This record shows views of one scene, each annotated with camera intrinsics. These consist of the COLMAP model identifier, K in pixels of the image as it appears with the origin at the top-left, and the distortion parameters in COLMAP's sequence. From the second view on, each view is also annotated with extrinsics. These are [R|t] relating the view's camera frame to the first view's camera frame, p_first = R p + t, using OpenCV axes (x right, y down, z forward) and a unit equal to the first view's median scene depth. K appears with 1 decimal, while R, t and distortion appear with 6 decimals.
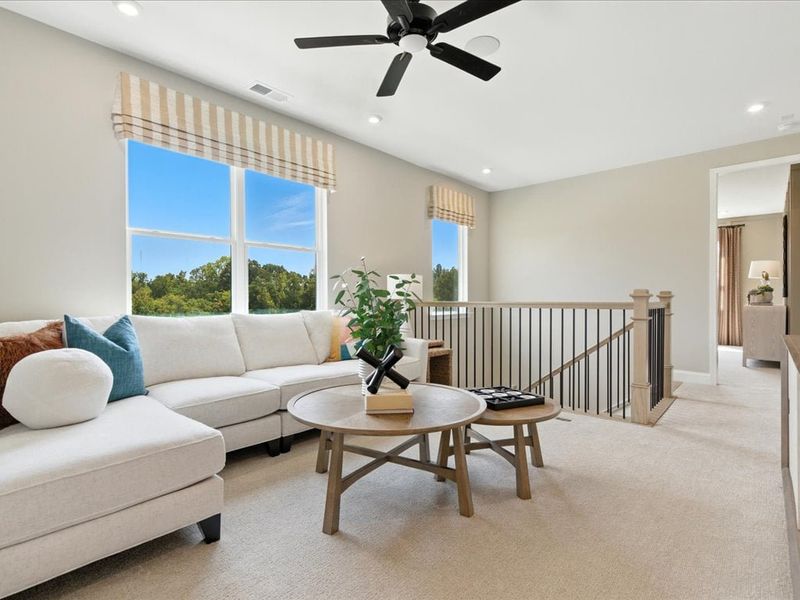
lens RADIAL K [[412.1, 0, 397.3], [0, 412.1, 299.9], [0, 0, 1]] dist [0.002308, -0.001353]
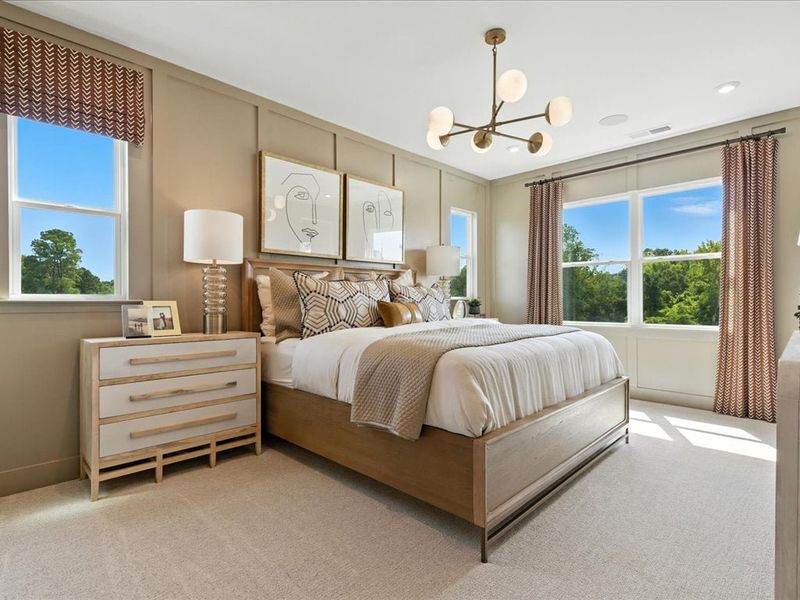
lens RADIAL K [[412.1, 0, 397.3], [0, 412.1, 299.9], [0, 0, 1]] dist [0.002308, -0.001353]
pose [[0.999093, -0.000759, -0.042582, 0.465825], [0.000646, 0.999996, -0.002658, -0.010038], [0.042583, 0.002628, 0.999089, 0.564686]]
